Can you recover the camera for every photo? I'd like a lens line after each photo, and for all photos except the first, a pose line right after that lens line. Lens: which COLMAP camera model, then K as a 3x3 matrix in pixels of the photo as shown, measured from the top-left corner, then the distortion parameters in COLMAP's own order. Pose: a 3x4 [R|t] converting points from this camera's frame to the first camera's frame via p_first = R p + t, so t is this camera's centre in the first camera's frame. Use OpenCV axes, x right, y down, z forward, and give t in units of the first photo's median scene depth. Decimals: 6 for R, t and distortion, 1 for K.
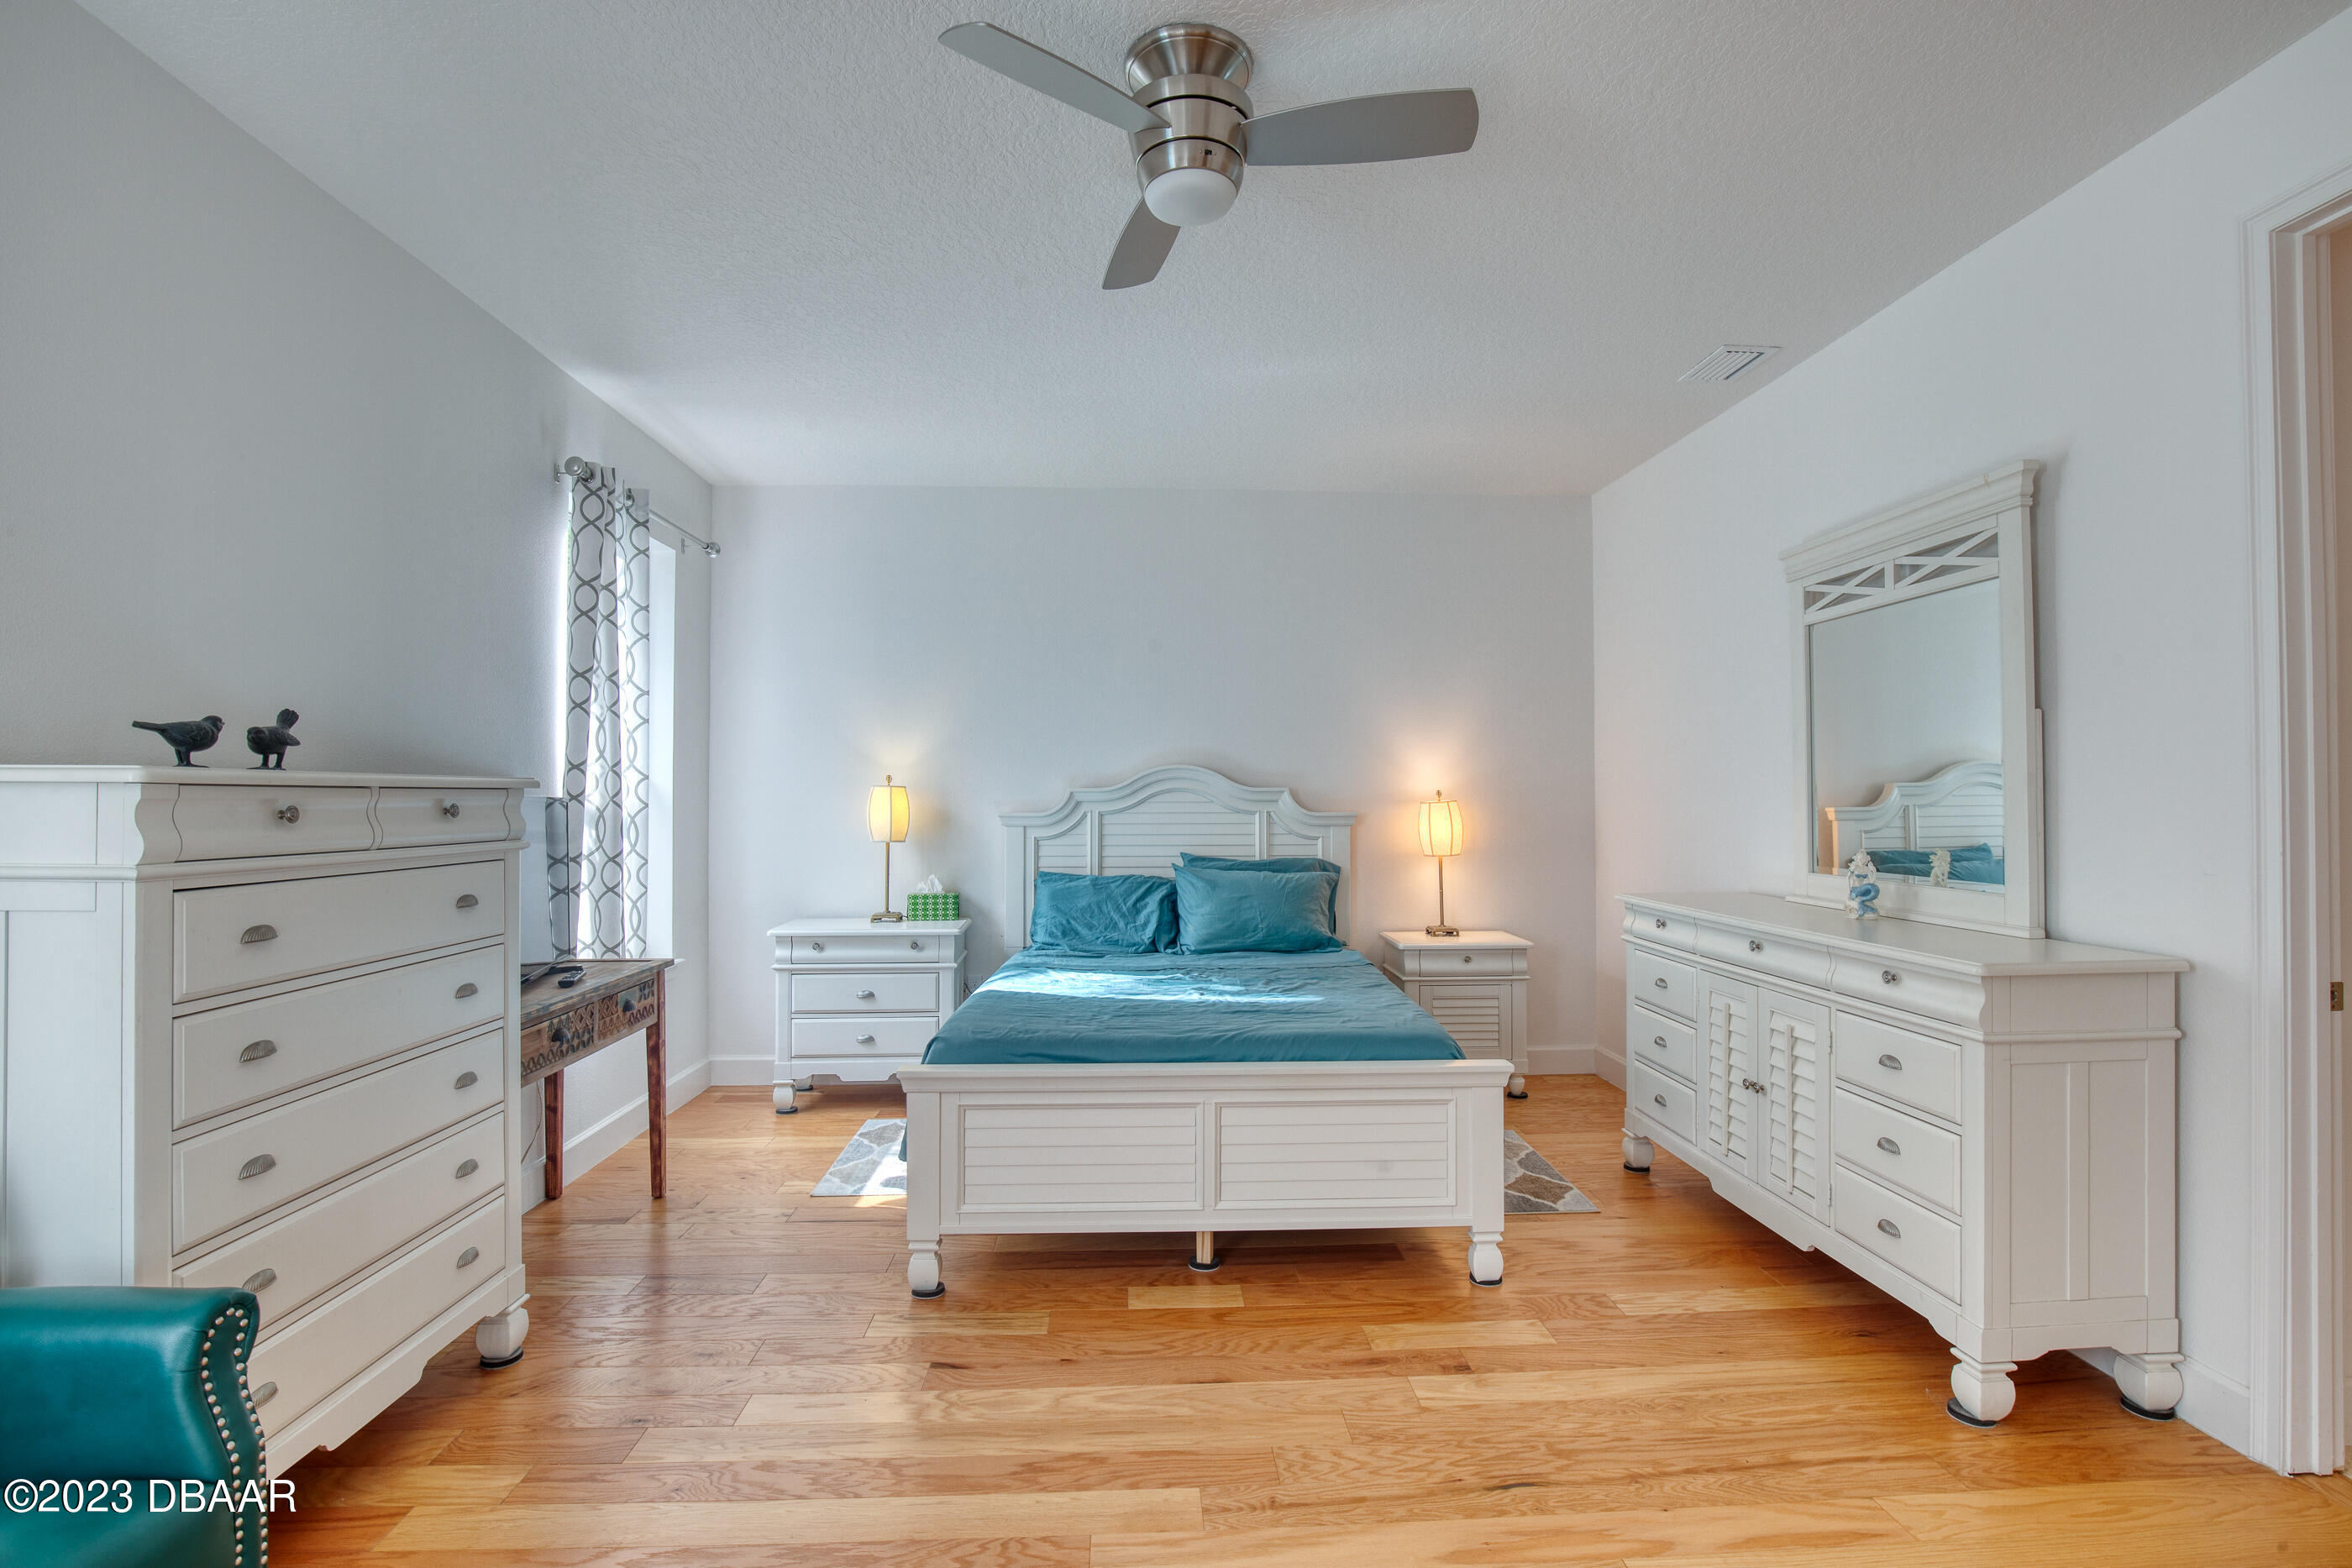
lens RADIAL K [[1098.6, 0, 1234.1], [0, 1098.6, 787.6], [0, 0, 1]] dist [-0.030831, 0.004367]
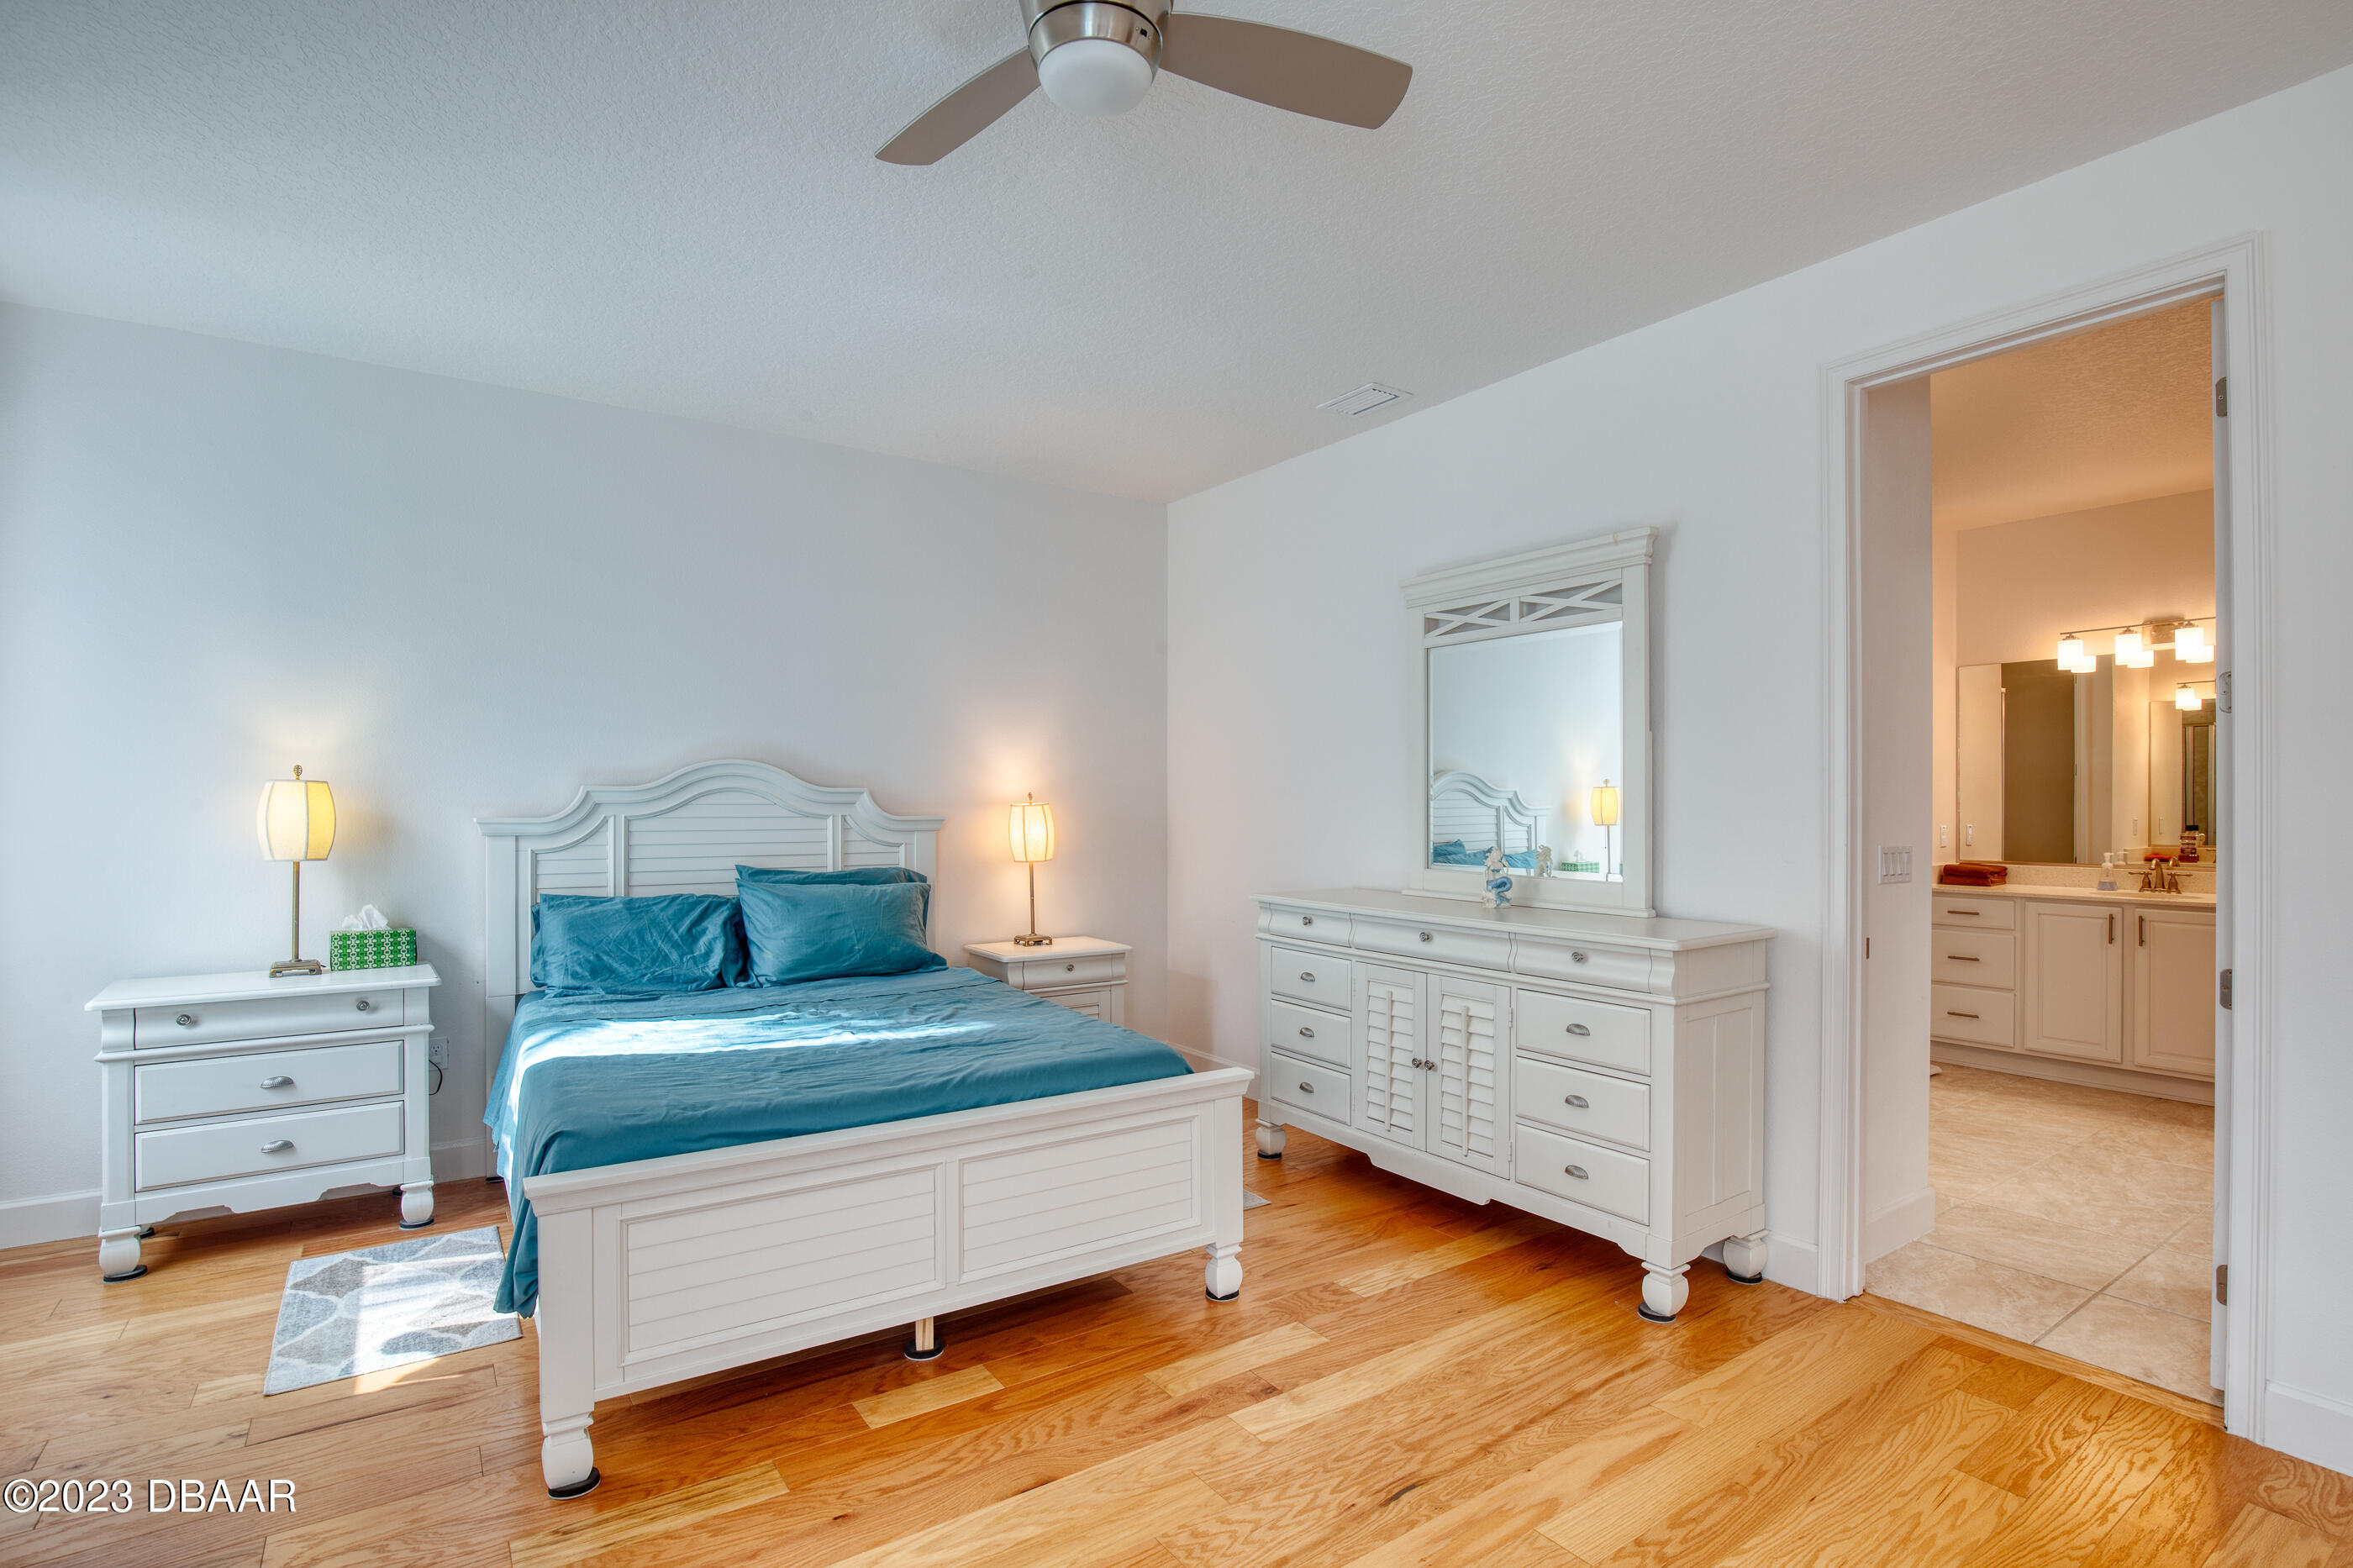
lens RADIAL K [[1099.1, 0, 1222.8], [0, 1099.1, 804.8], [0, 0, 1]] dist [-0.030831, 0.004367]
pose [[0.850521, 0.001145, 0.525940, -0.288836], [-0.008939, 0.999885, 0.012278, 0.000303], [-0.525865, -0.015144, 0.850433, 0.174964]]
